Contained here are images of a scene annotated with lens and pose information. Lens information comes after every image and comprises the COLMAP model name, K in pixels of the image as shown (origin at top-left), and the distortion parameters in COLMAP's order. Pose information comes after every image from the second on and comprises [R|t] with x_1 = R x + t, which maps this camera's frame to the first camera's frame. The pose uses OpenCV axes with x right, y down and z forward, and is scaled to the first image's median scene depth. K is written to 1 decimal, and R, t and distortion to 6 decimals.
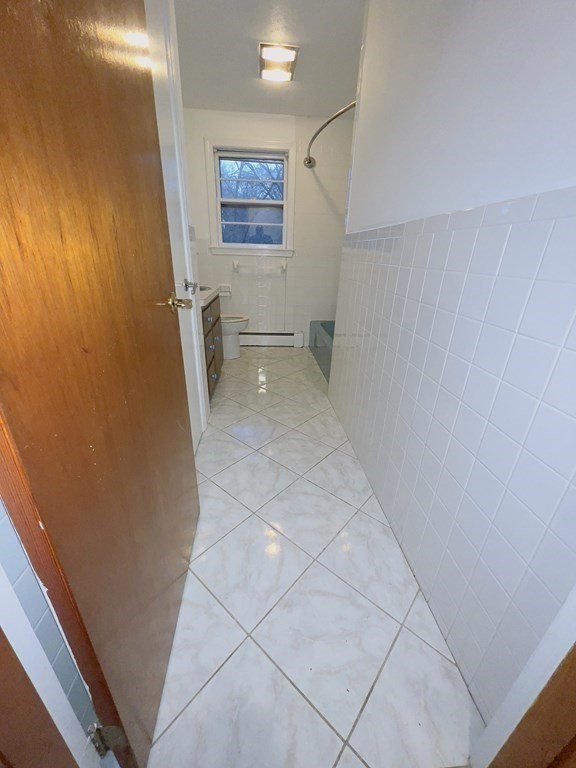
lens RADIAL K [[306.4, 0, 288.0], [0, 306.4, 384.0], [0, 0, 1]] dist [0.000928, 0.000483]
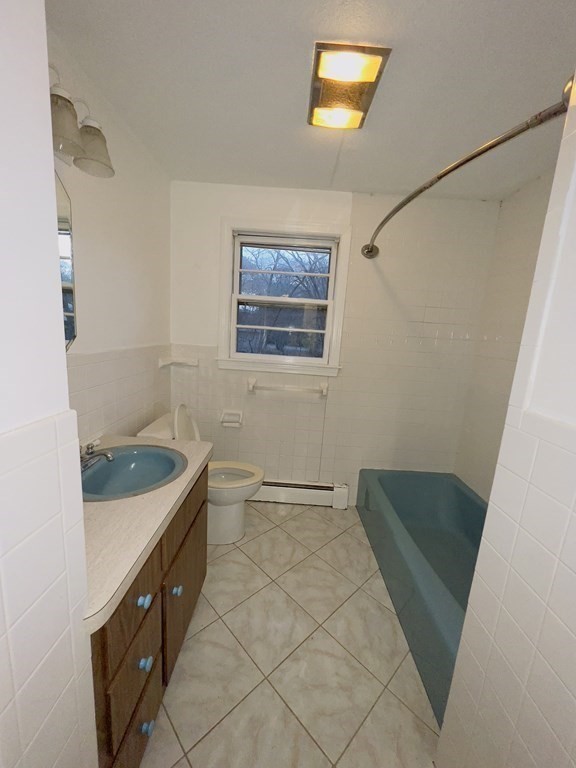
lens RADIAL K [[306.4, 0, 288.0], [0, 306.4, 384.0], [0, 0, 1]] dist [0.000928, 0.000483]
pose [[0.995539, 0.050597, -0.079631, -0.039358], [-0.067681, 0.971032, -0.229162, -0.247818], [0.065730, 0.233530, 0.970125, 0.364889]]
